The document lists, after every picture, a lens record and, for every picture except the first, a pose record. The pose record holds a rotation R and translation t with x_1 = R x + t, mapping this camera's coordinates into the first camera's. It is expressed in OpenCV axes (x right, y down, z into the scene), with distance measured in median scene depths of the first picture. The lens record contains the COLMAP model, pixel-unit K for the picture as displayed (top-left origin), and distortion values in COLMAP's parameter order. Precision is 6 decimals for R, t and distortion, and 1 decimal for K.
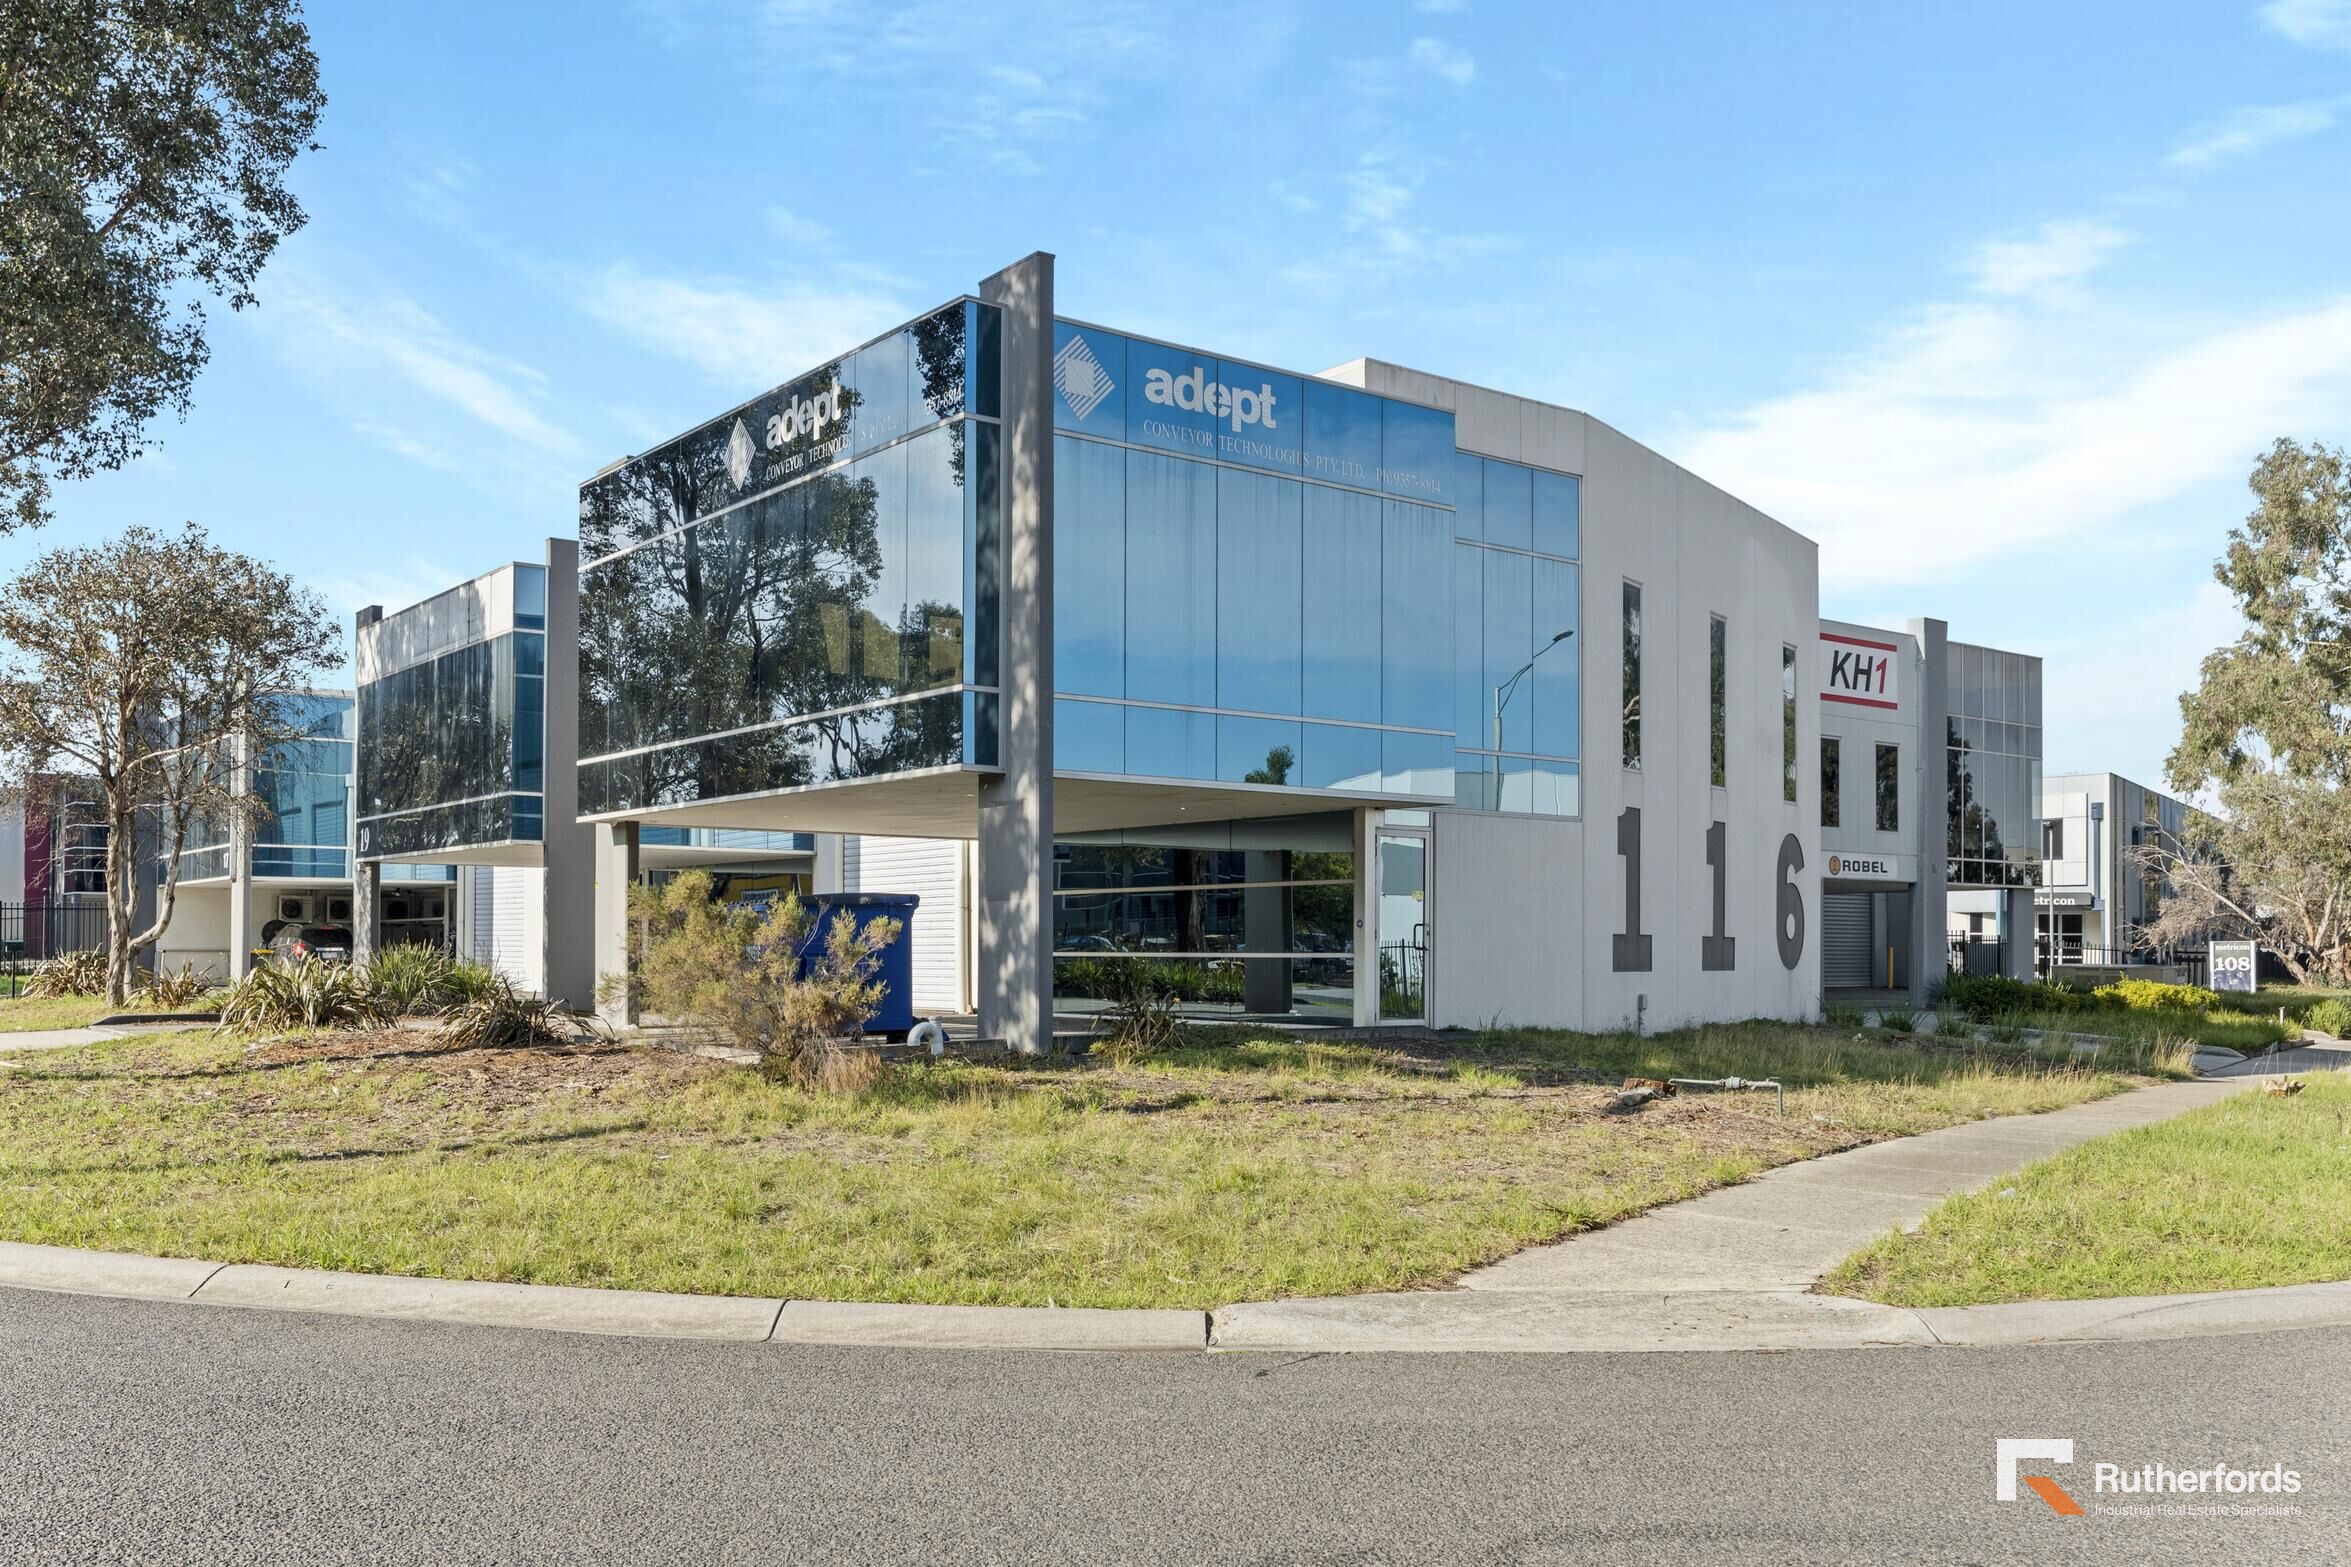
lens RADIAL K [[1738.4, 0, 1175.5], [0, 1738.4, 783.5], [0, 0, 1]] dist [-0.000256, 0.001505]
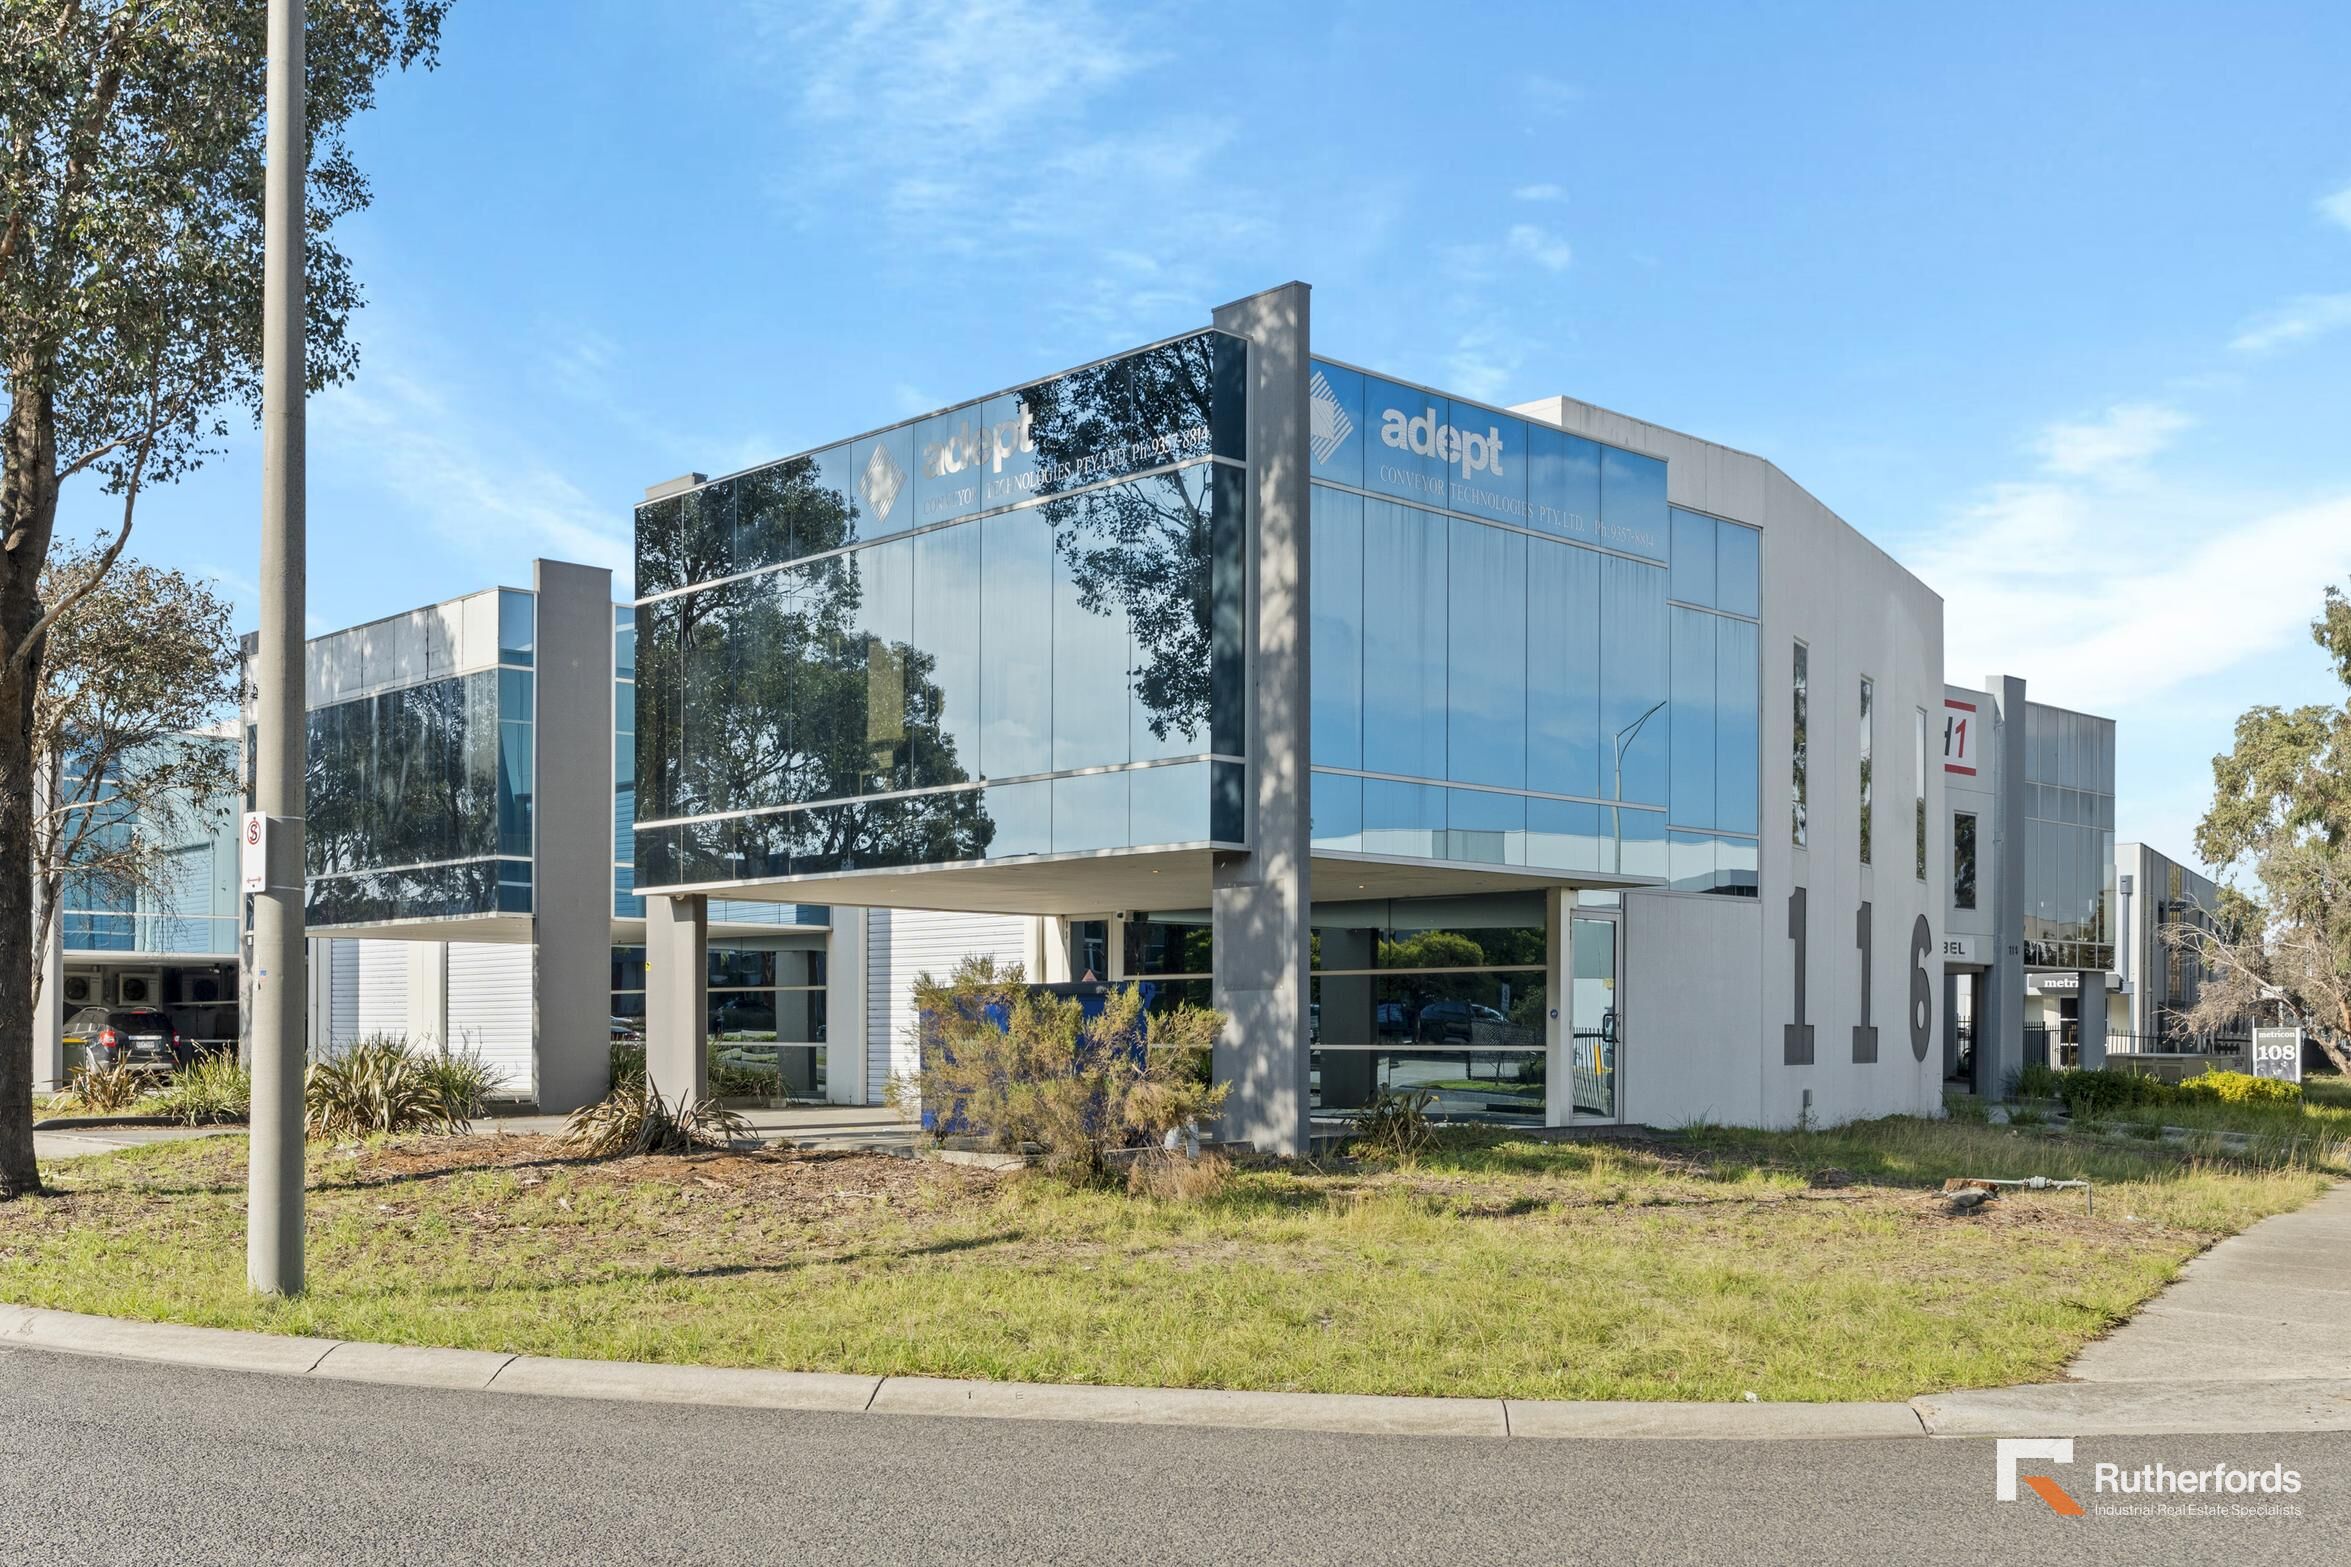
lens RADIAL K [[2075.4, 0, 1175.6], [0, 2075.4, 882.6], [0, 0, 1]] dist [0.011601, 0.001744]
pose [[0.993913, 0.008070, 0.109873, -0.195605], [-0.010642, 0.999682, 0.022842, -0.010858], [-0.109654, -0.023872, 0.993683, -0.063423]]
